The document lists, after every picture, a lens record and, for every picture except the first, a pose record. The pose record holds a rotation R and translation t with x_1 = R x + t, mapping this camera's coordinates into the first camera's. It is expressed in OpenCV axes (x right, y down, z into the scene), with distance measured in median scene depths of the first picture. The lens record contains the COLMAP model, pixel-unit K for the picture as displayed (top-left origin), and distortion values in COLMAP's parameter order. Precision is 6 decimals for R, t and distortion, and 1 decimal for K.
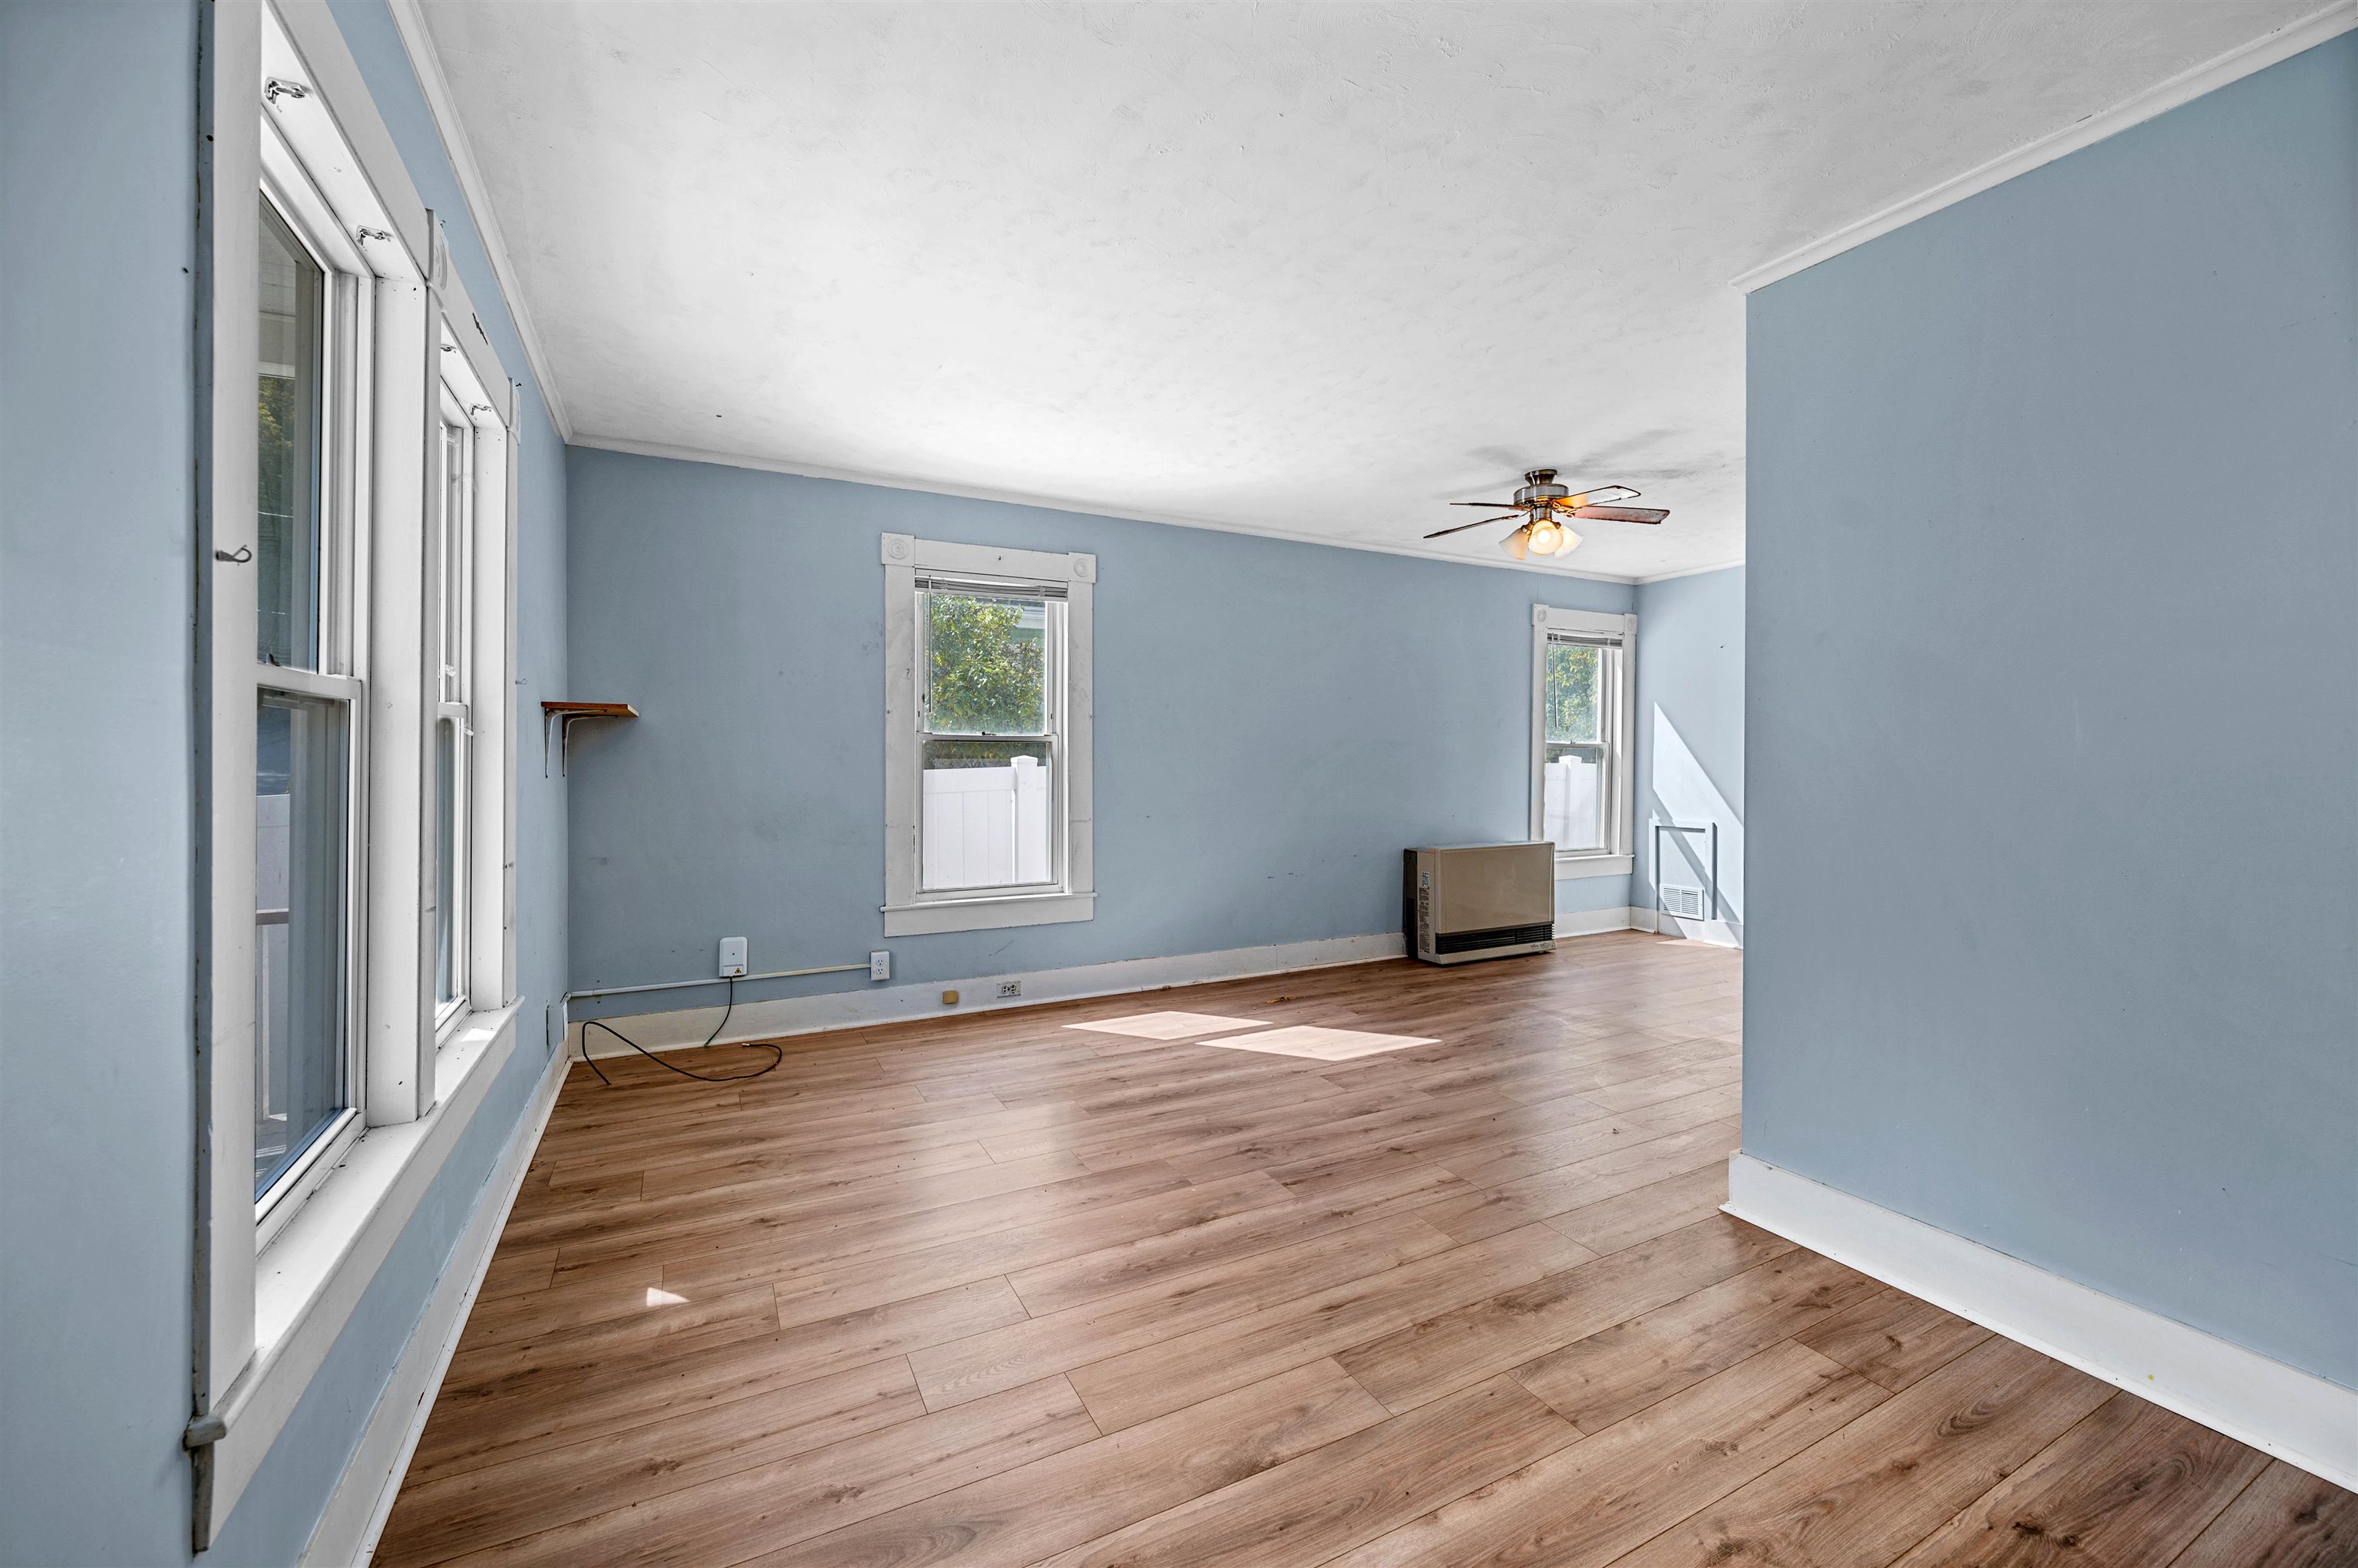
lens RADIAL K [[928.1, 0, 1186.0], [0, 928.1, 760.0], [0, 0, 1]] dist [0.001700, -0.000492]
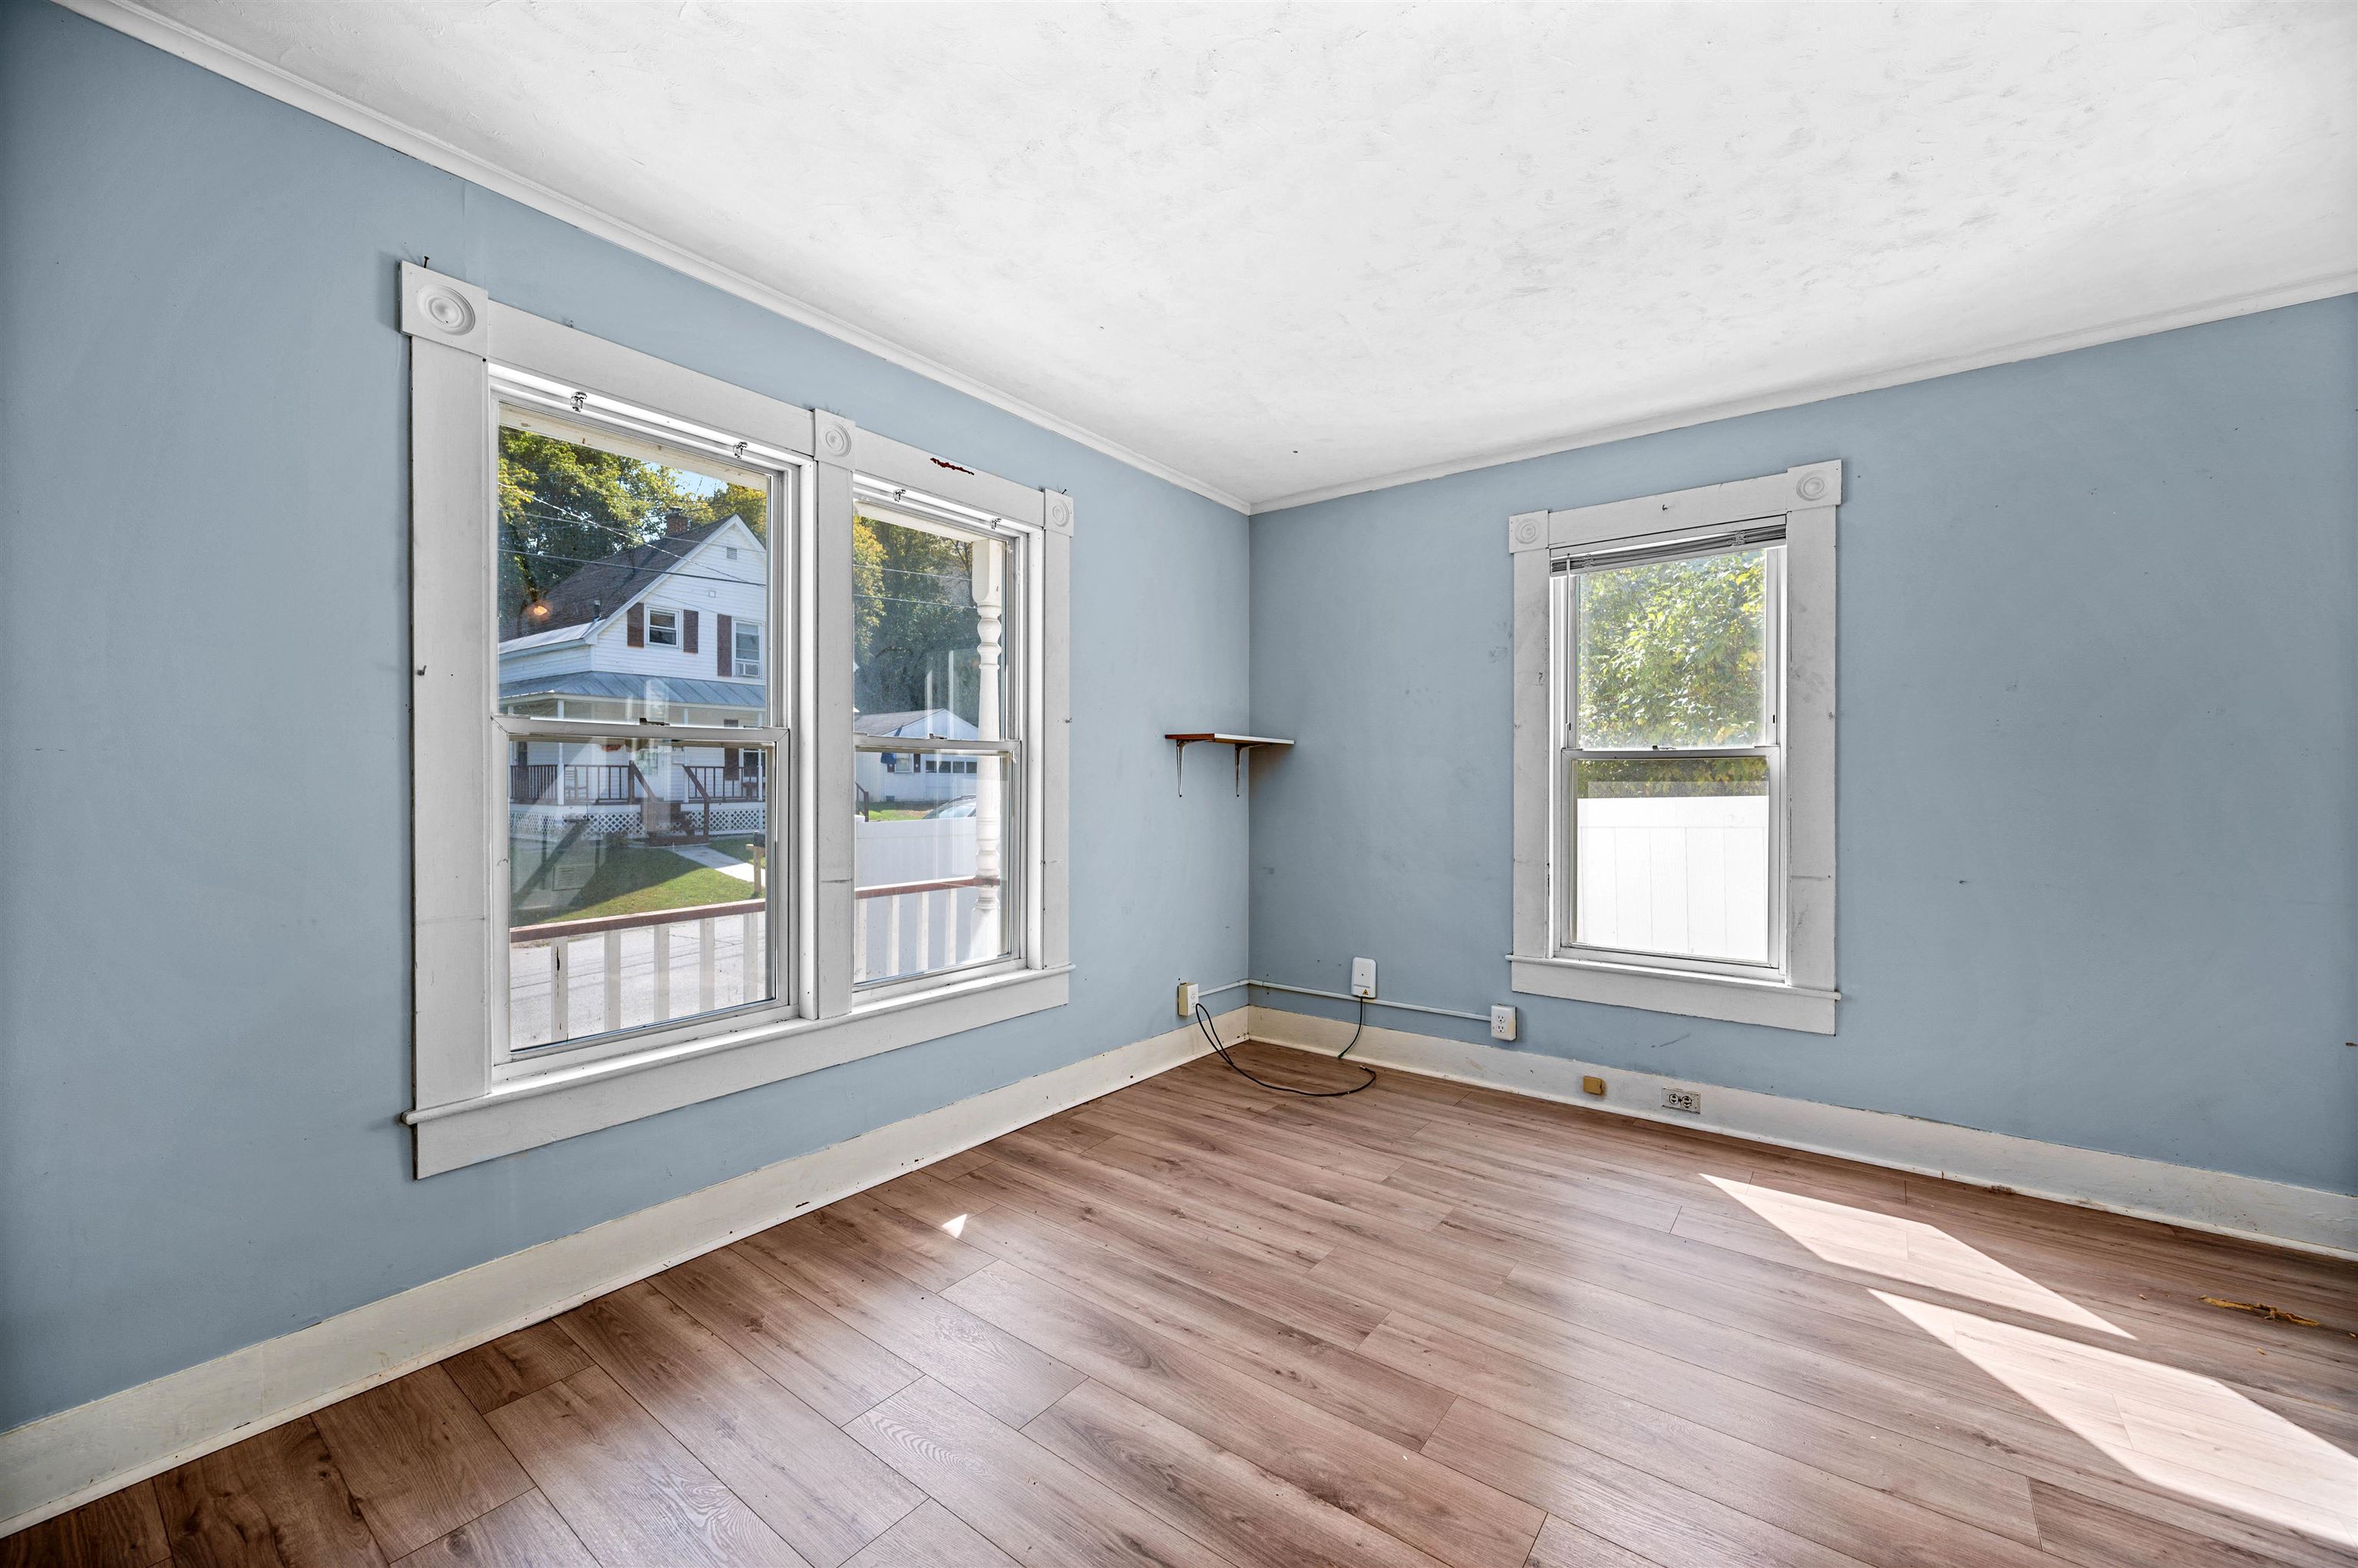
lens RADIAL K [[928.1, 0, 1186.3], [0, 928.1, 790.3], [0, 0, 1]] dist [0.001700, -0.000492]
pose [[0.428930, 0.007444, -0.903307, 0.344987], [-0.002676, 0.999972, 0.006970, 0.001579], [0.903334, -0.000572, 0.428938, 0.397005]]
